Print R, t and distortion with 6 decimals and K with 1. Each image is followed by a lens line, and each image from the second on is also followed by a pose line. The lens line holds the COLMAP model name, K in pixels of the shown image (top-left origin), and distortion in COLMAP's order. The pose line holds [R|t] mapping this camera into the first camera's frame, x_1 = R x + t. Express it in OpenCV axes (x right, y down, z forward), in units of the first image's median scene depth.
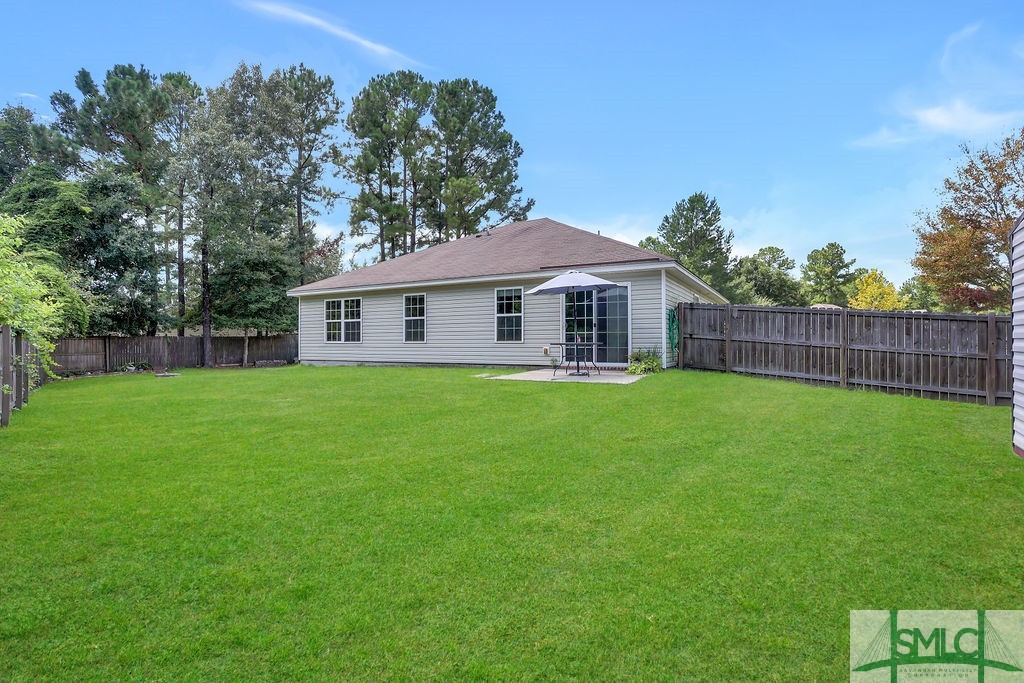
lens RADIAL K [[484.7, 0, 512.0], [0, 484.7, 341.5], [0, 0, 1]] dist [-0.031562, 0.028135]
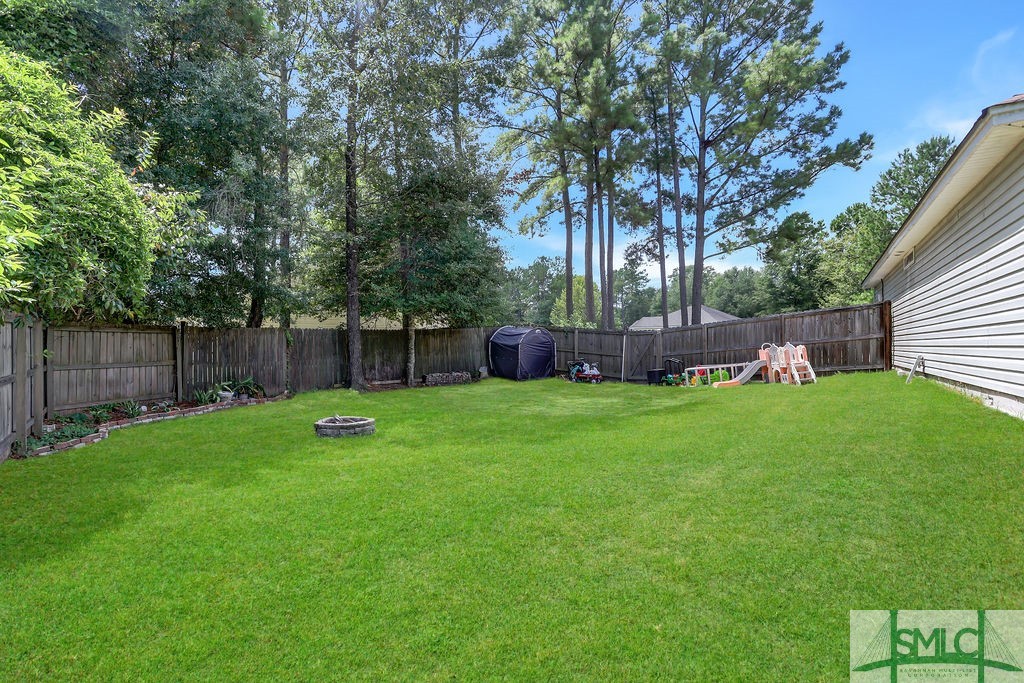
lens RADIAL K [[496.8, 0, 512.1], [0, 496.8, 331.1], [0, 0, 1]] dist [-0.019205, 0.000199]
pose [[0.999879, 0.004049, 0.015018, -0.430041], [-0.003866, 0.999918, -0.012208, -0.001767], [-0.015066, 0.012148, 0.999813, 0.422415]]
